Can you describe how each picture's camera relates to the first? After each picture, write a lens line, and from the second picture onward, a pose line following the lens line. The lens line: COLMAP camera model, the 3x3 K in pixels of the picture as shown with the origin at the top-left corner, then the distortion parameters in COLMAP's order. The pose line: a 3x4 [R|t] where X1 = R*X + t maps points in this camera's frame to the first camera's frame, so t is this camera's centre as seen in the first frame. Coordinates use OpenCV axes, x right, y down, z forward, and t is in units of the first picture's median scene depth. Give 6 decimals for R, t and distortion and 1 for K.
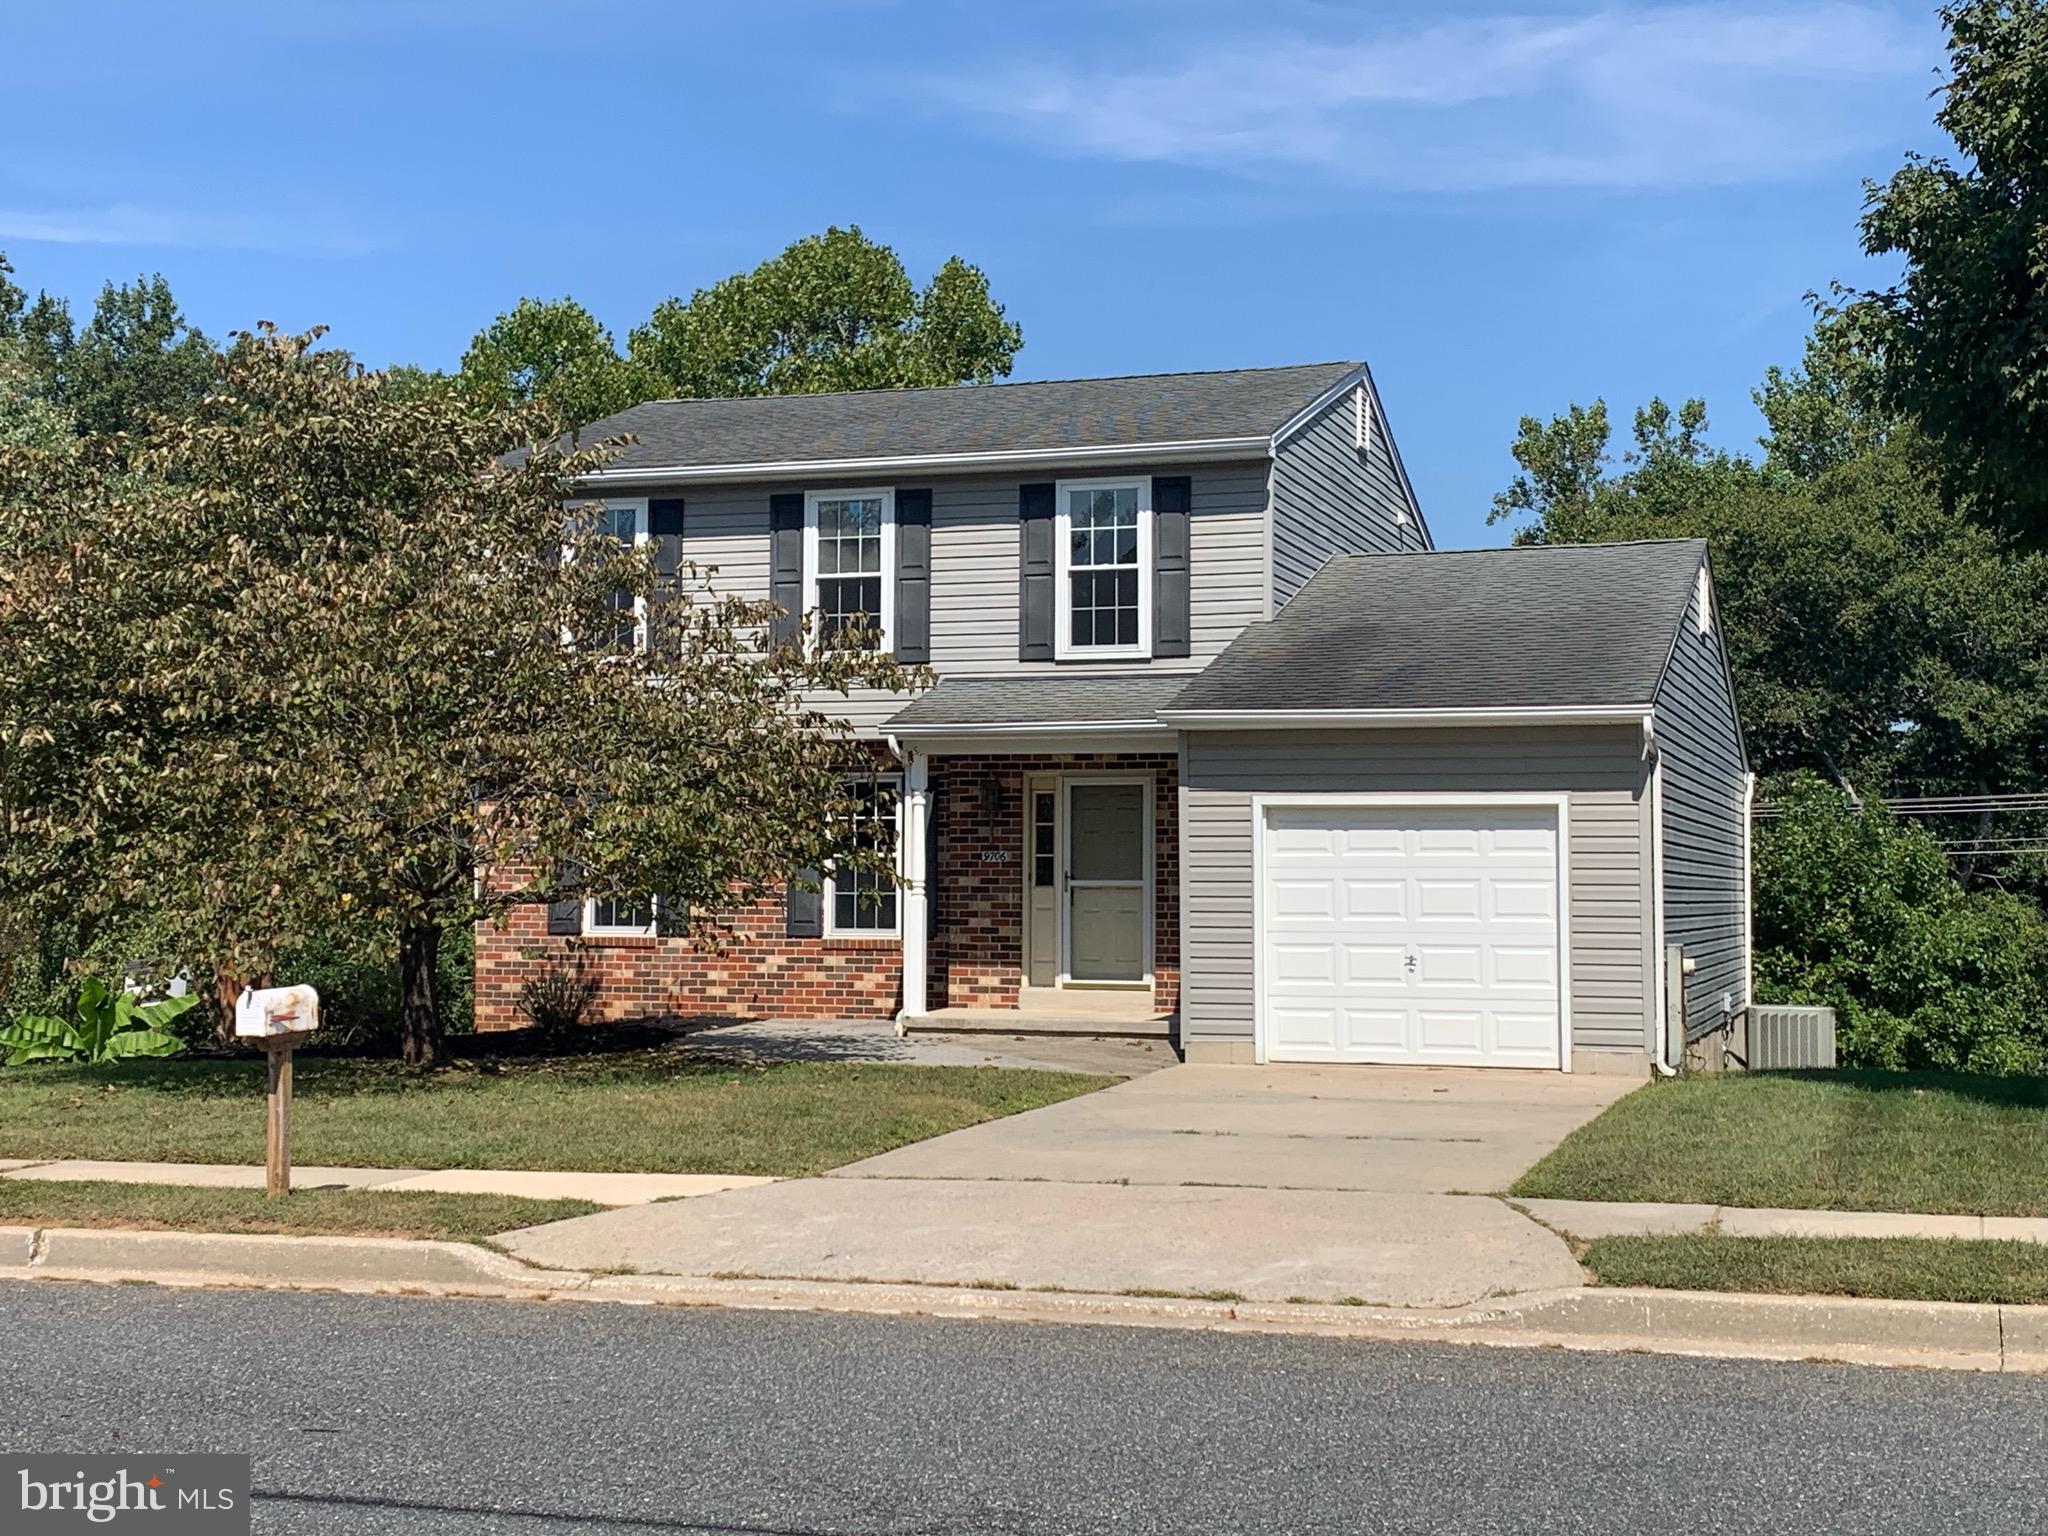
lens RADIAL K [[2871.8, 0, 1090.2], [0, 2871.8, 770.7], [0, 0, 1]] dist [0.148499, 0.000000]
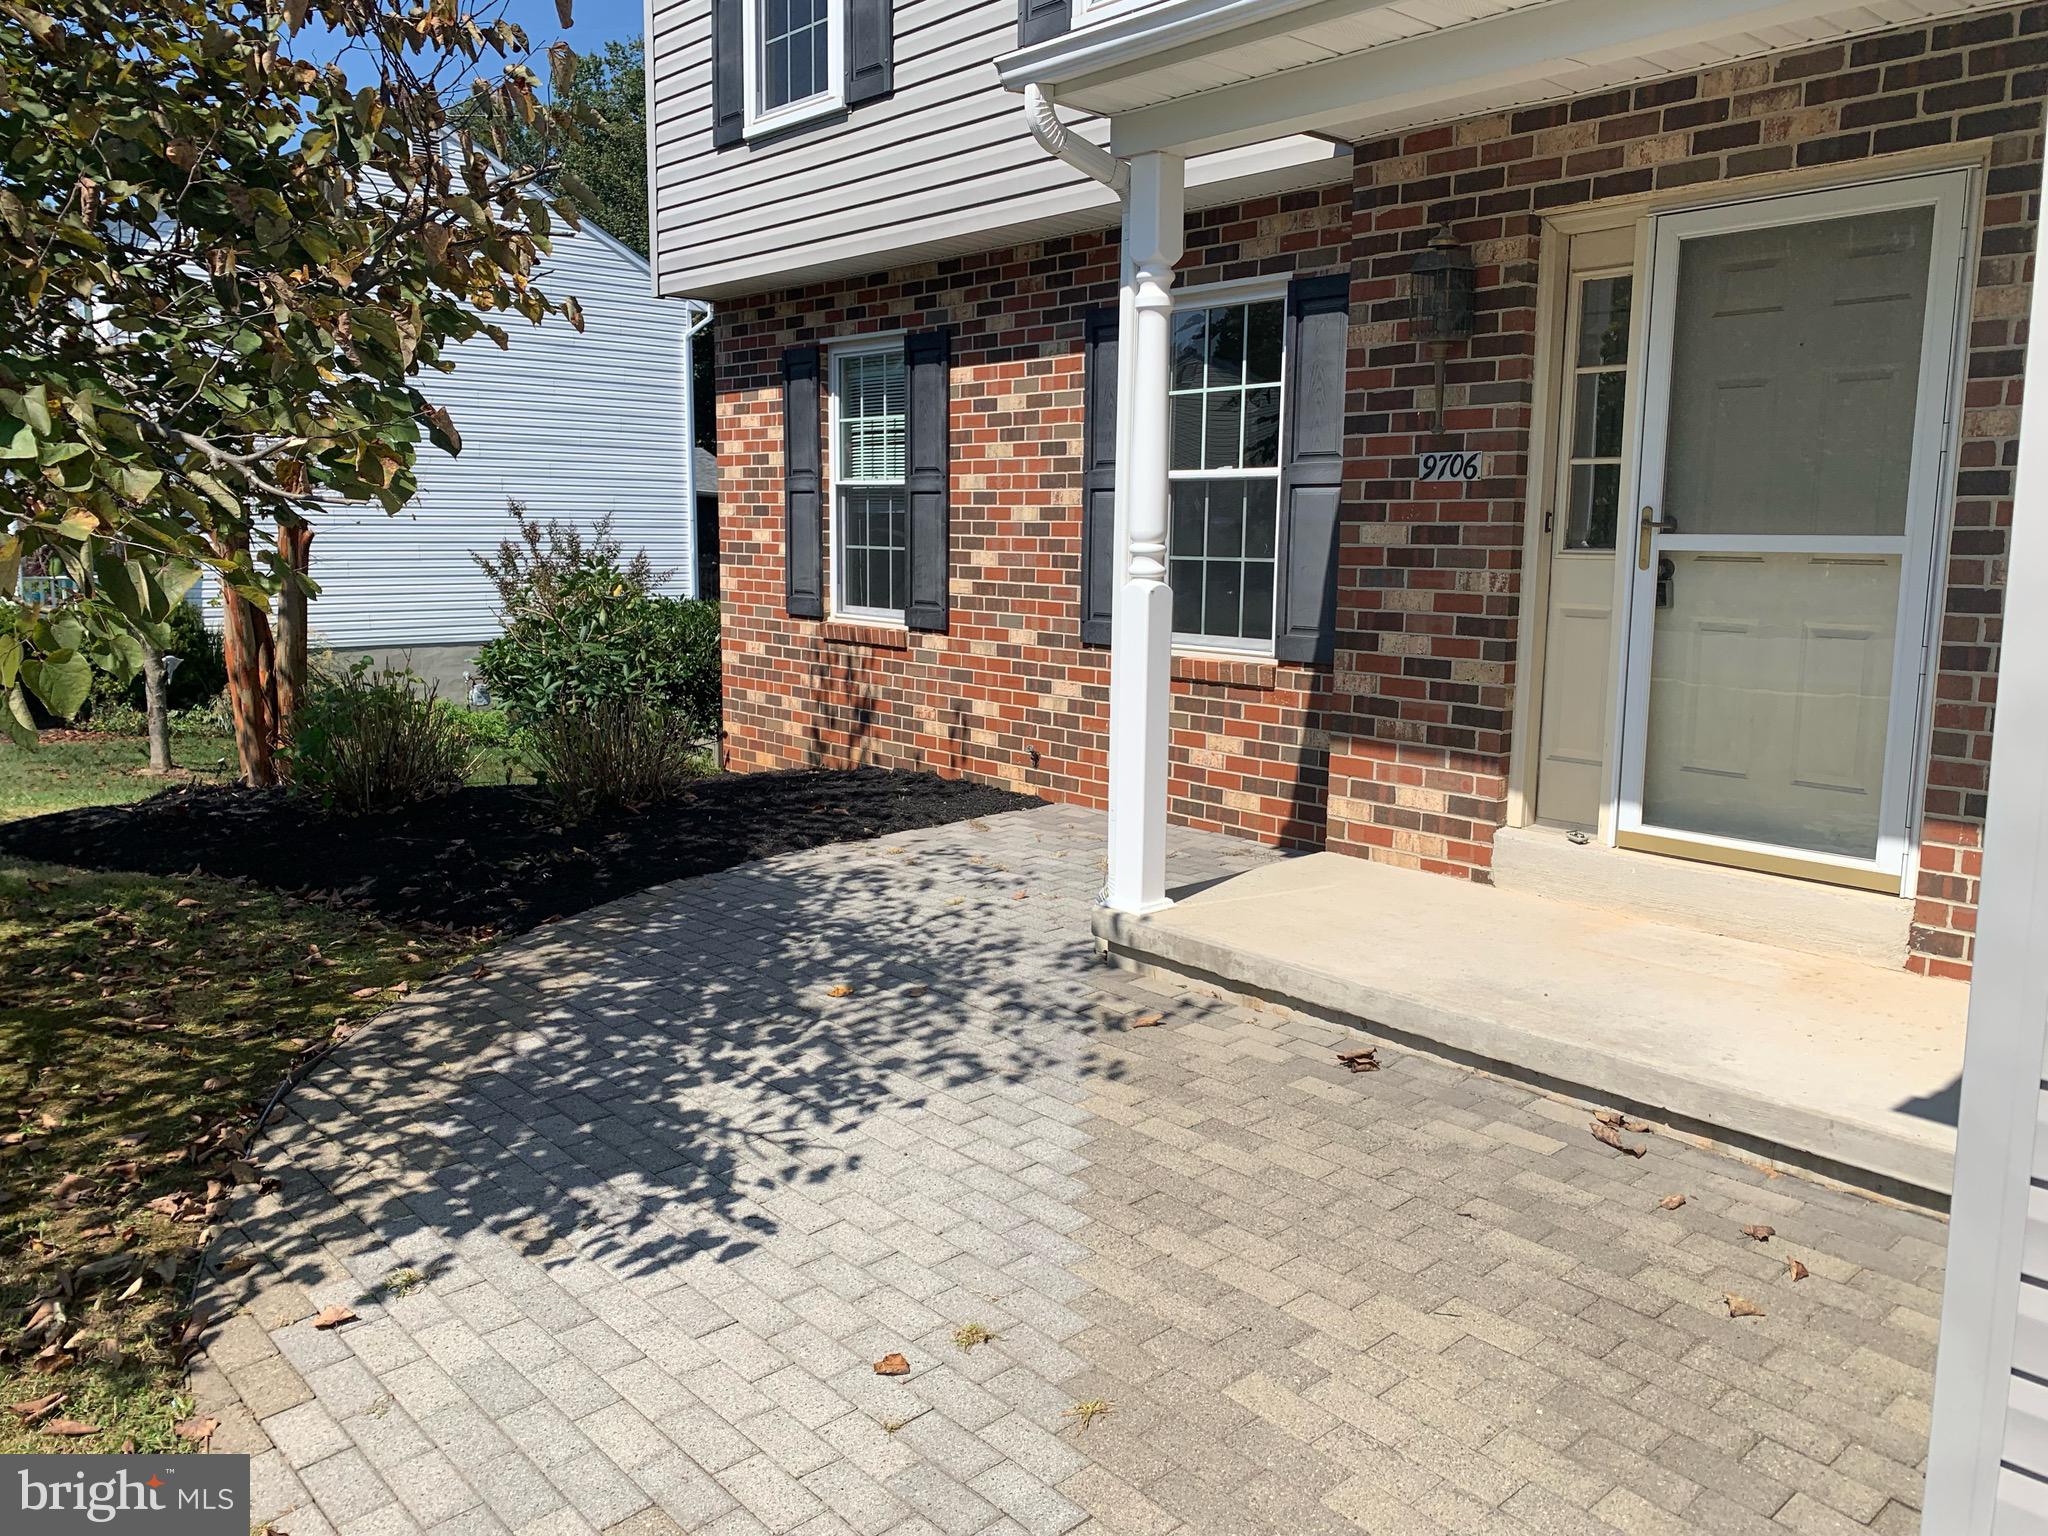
lens RADIAL K [[1536.4, 0, 1013.6], [0, 1536.4, 763.7], [0, 0, 1]] dist [0.006589, -0.006036]
pose [[0.850761, 0.084482, -0.518718, 0.024233], [0.015669, 0.982479, 0.185713, 0.029751], [0.525319, -0.166125, 0.834532, 0.800211]]
